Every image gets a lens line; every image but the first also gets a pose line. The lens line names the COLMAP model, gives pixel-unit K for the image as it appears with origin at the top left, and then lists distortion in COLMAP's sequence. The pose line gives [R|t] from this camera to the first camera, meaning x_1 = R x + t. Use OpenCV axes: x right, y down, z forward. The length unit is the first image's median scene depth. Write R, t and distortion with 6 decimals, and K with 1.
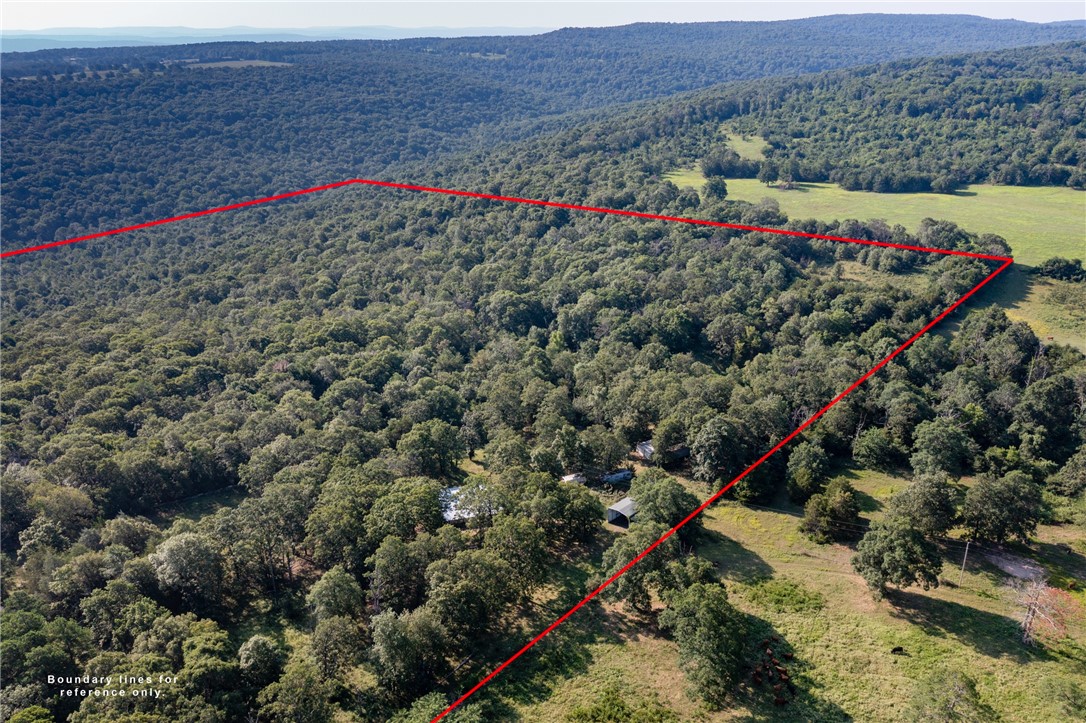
lens RADIAL K [[876.5, 0, 543.0], [0, 876.5, 362.3], [0, 0, 1]] dist [-0.001628, 0.005361]
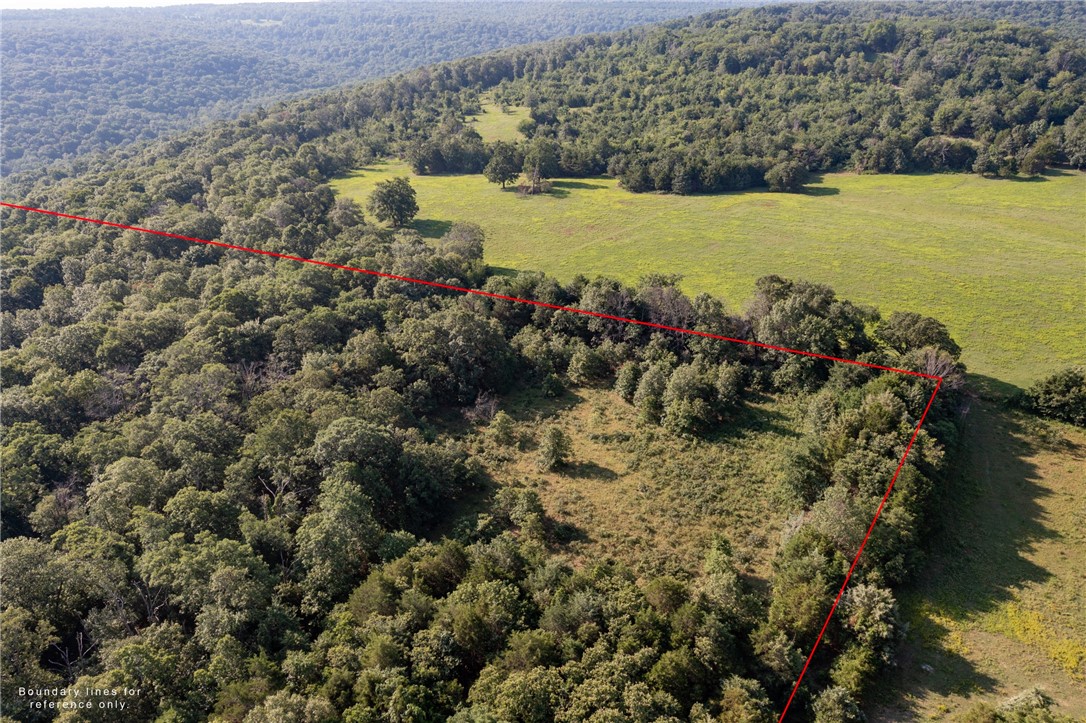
lens RADIAL K [[876.5, 0, 543.3], [0, 876.5, 361.1], [0, 0, 1]] dist [-0.001628, 0.005361]
pose [[0.984088, -0.070689, 0.163013, 0.156743], [0.067012, 0.997361, 0.027953, -0.087404], [-0.164559, -0.016585, 0.986228, 0.362086]]
